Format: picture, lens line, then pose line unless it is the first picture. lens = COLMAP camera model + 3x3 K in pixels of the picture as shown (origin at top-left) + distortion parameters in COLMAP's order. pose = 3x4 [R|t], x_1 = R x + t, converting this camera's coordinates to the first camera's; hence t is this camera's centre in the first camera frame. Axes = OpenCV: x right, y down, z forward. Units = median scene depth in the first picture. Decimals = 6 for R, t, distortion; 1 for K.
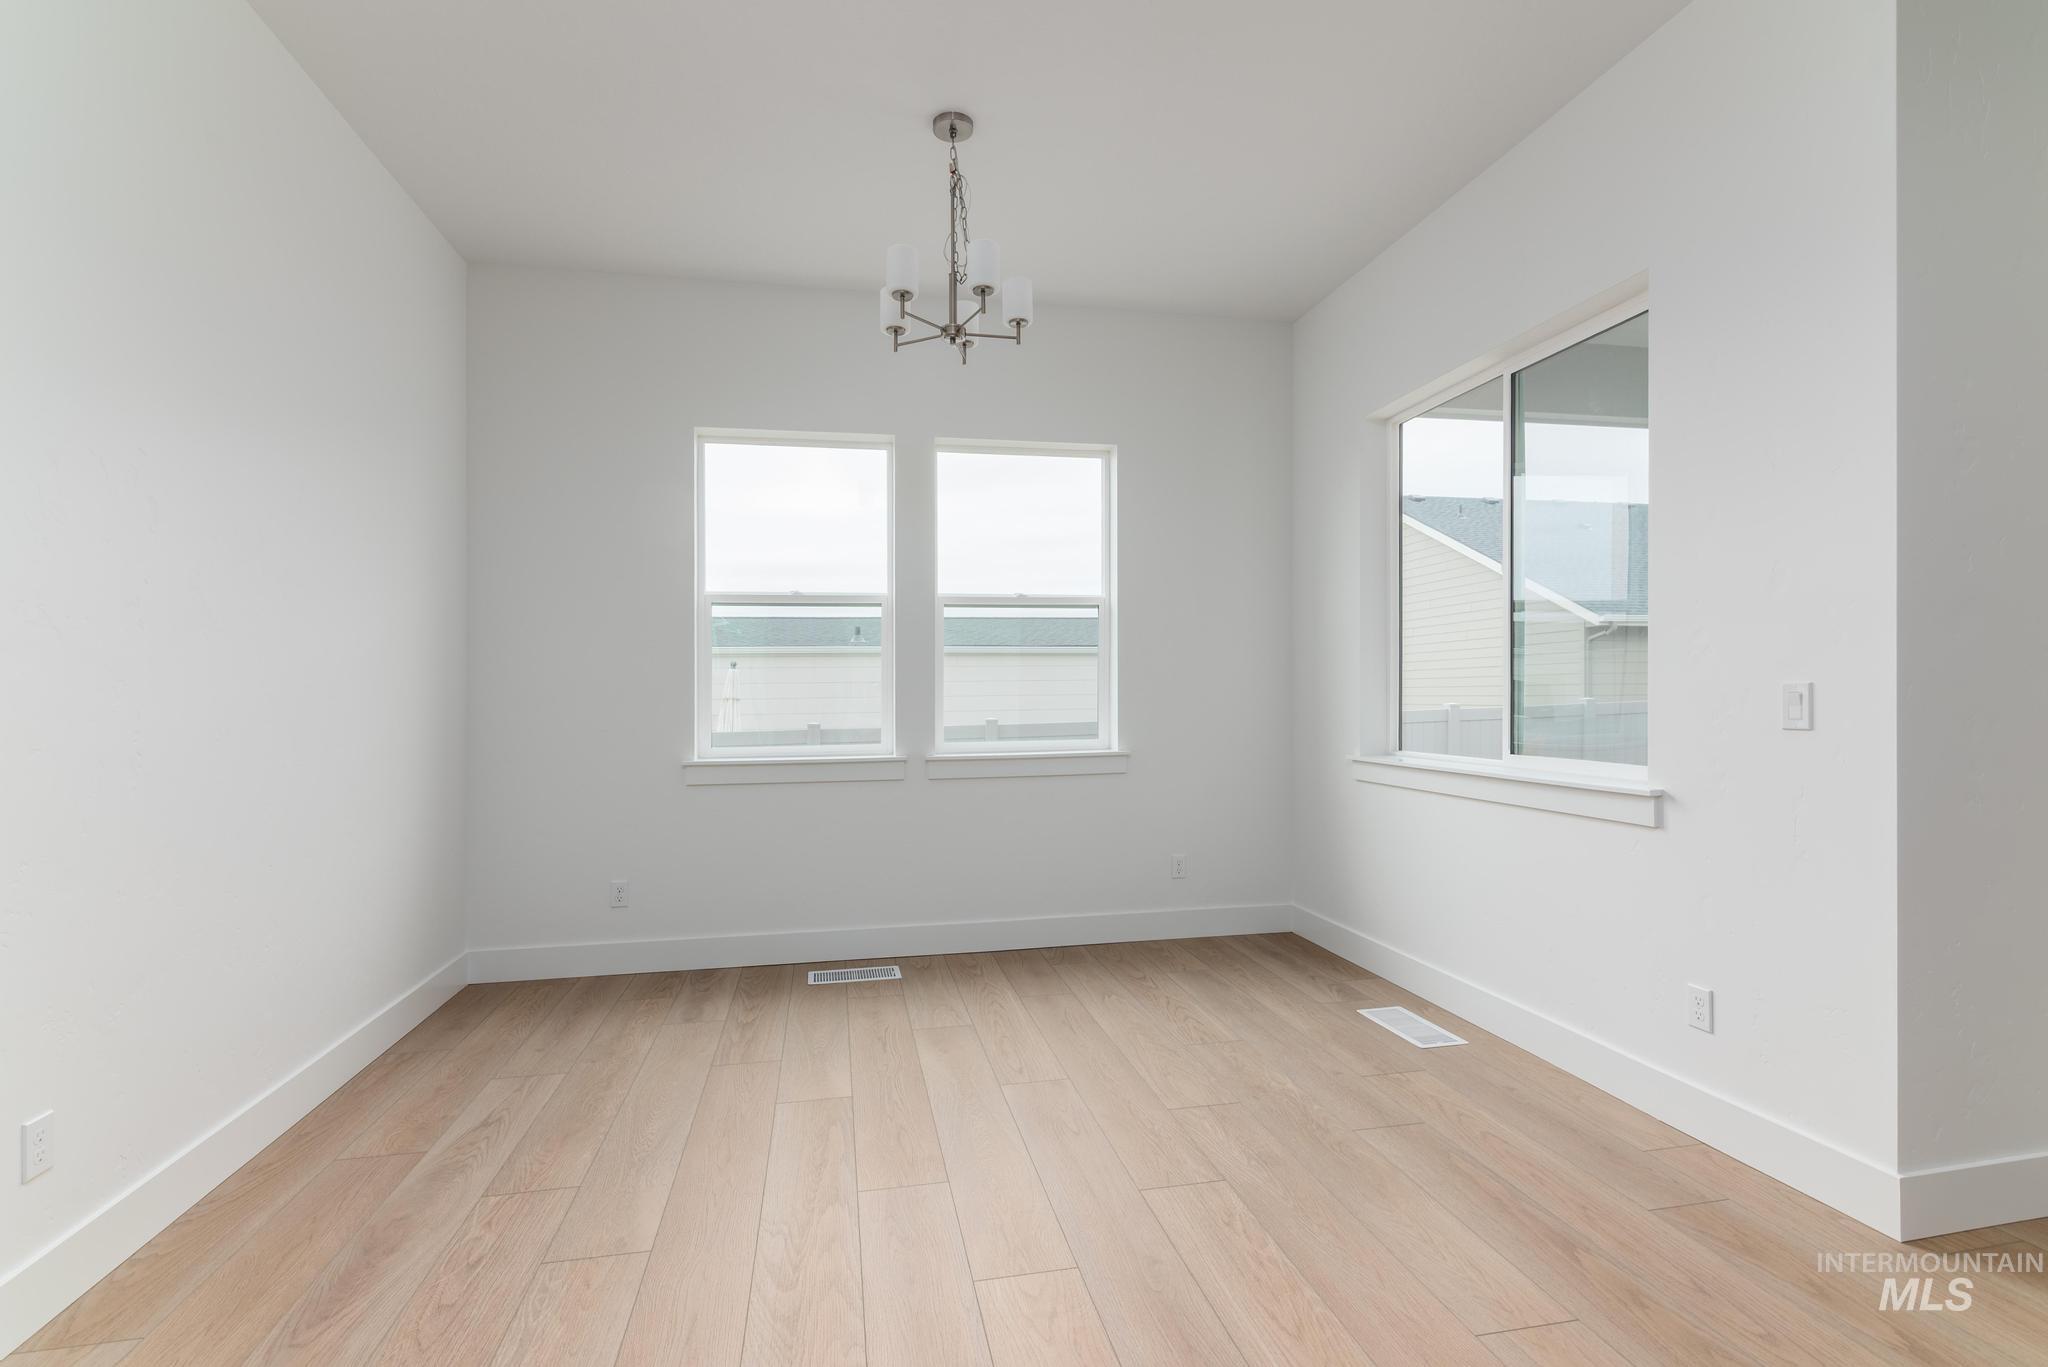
lens RADIAL K [[939.5, 0, 1021.0], [0, 939.5, 701.5], [0, 0, 1]] dist [0.002903, -0.000228]
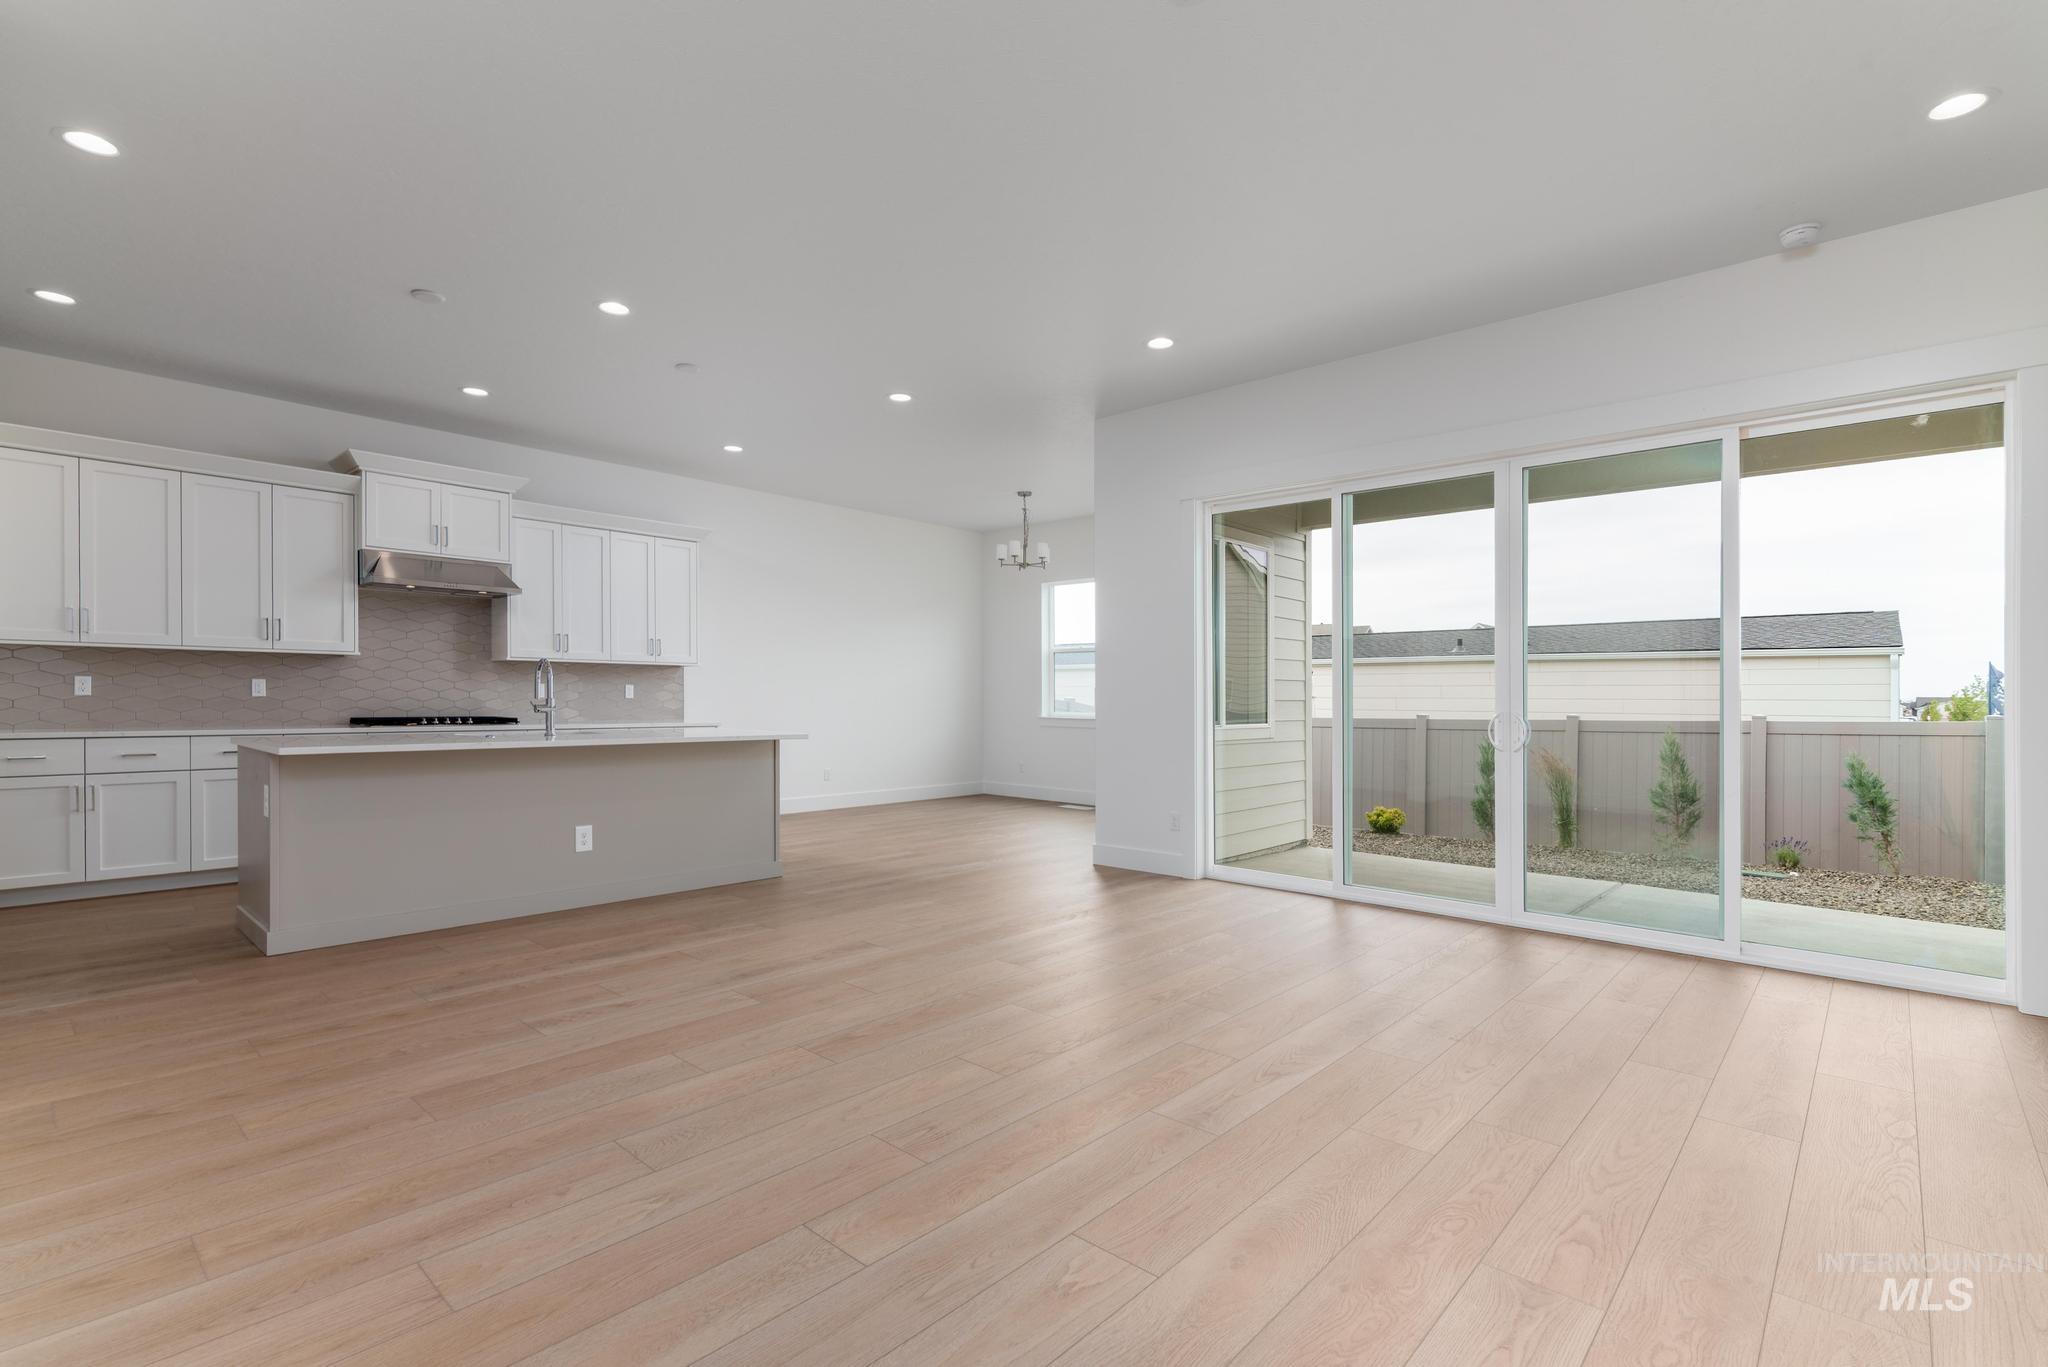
lens RADIAL K [[944.4, 0, 1021.9], [0, 944.4, 723.8], [0, 0, 1]] dist [0.003115, 0.000660]
pose [[0.593288, 0.037019, -0.804139, 1.577708], [-0.022149, 0.999315, 0.029663, 0.014594], [0.804686, 0.000212, 0.593701, -0.517513]]
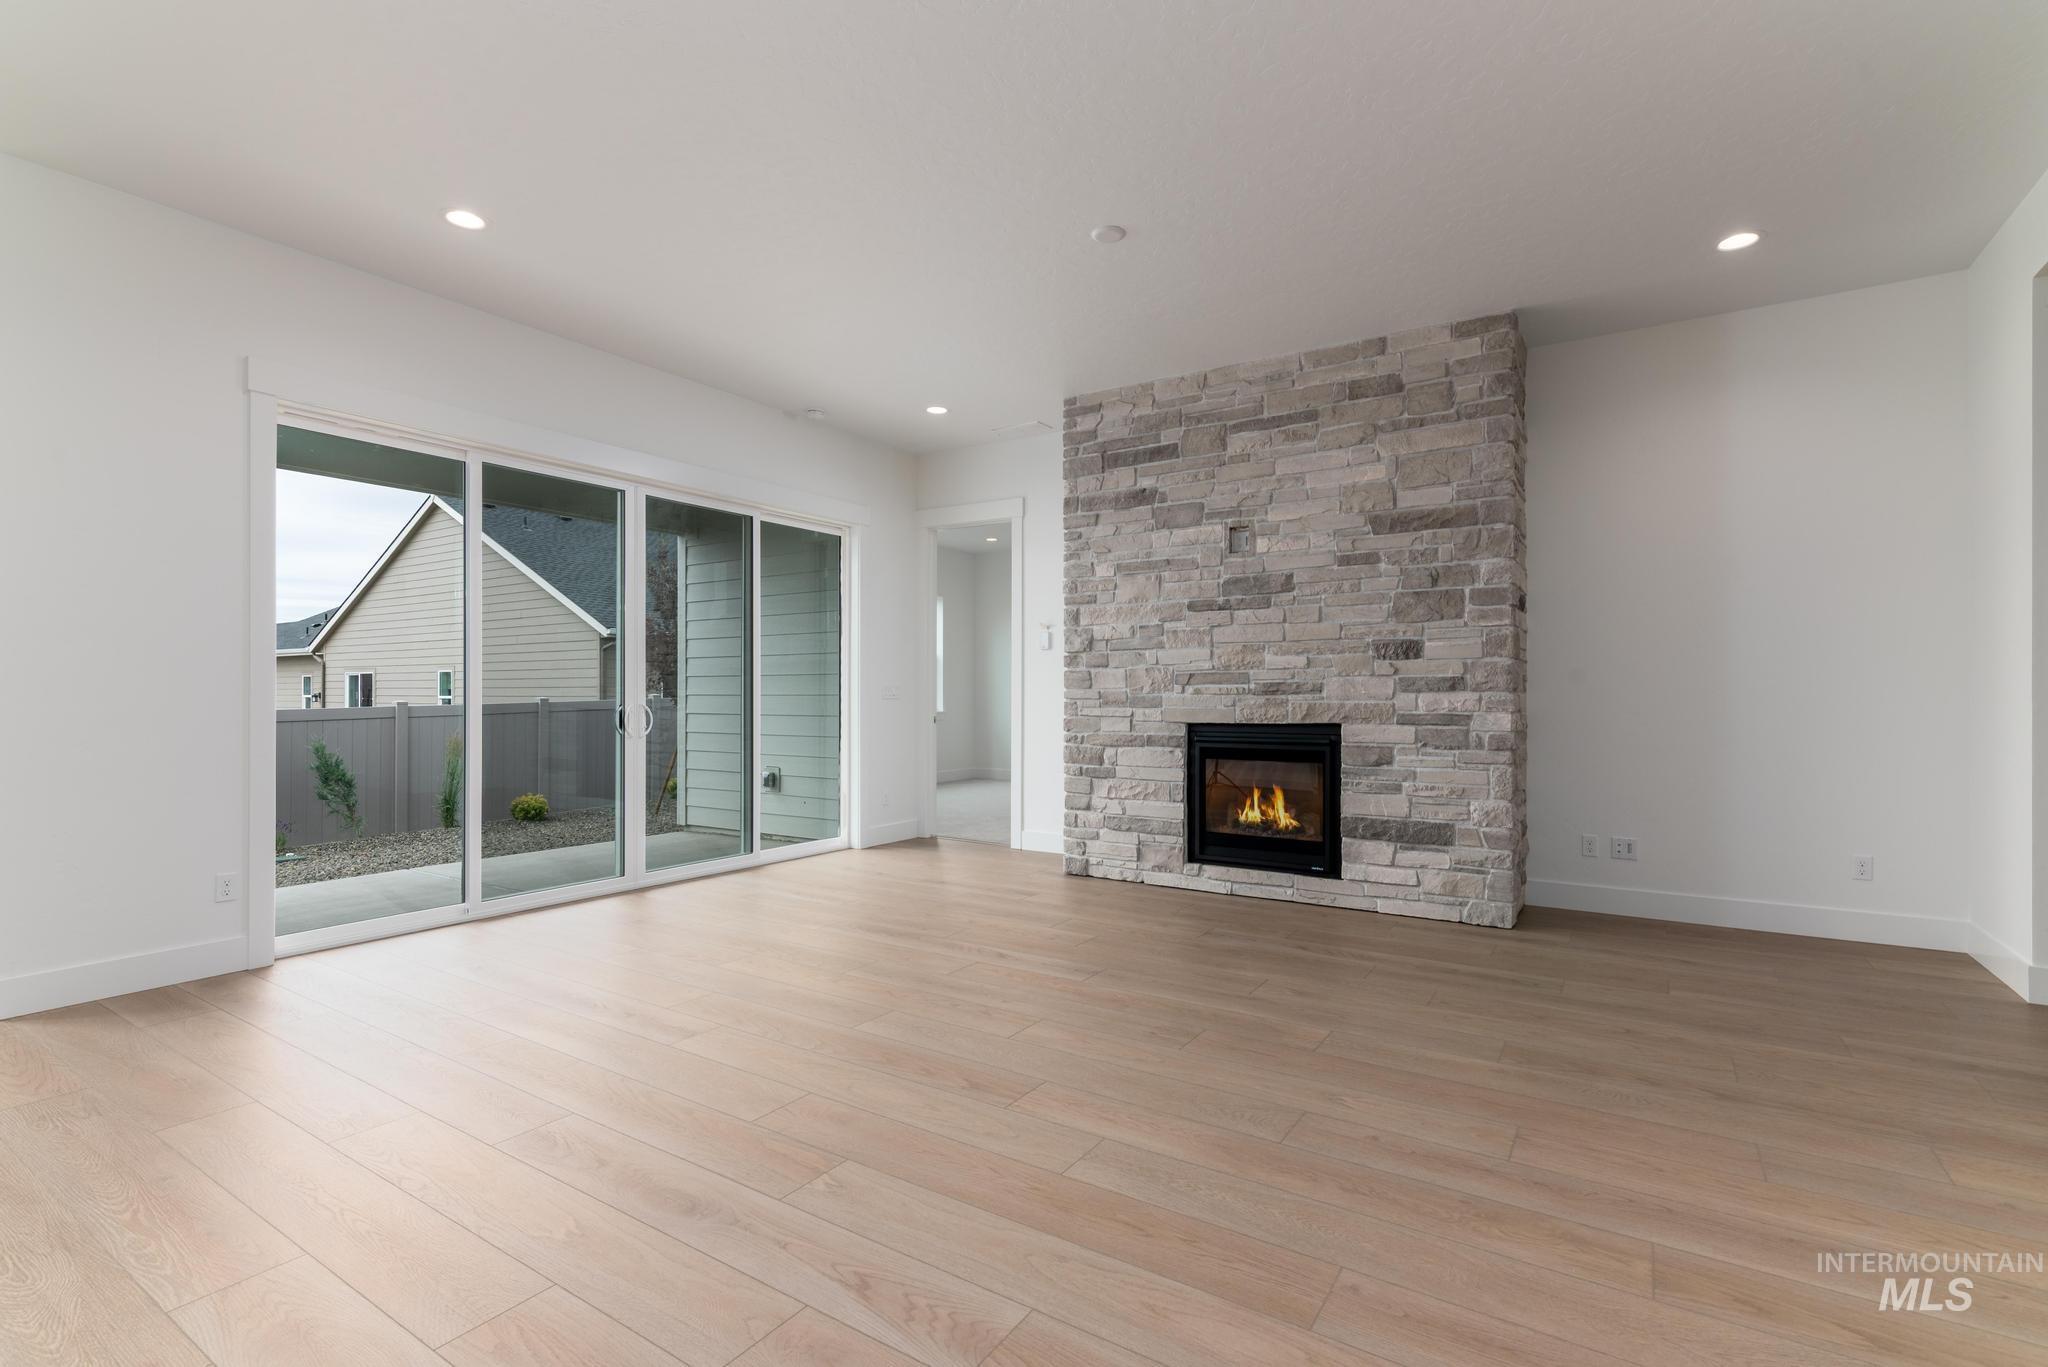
lens RADIAL K [[939.5, 0, 1021.0], [0, 939.5, 701.5], [0, 0, 1]] dist [0.002903, -0.000228]
pose [[0.702070, 0.004615, 0.712093, 0.469983], [-0.000445, 0.999982, -0.006043, 0.025708], [-0.712108, 0.003926, 0.702059, -0.664458]]
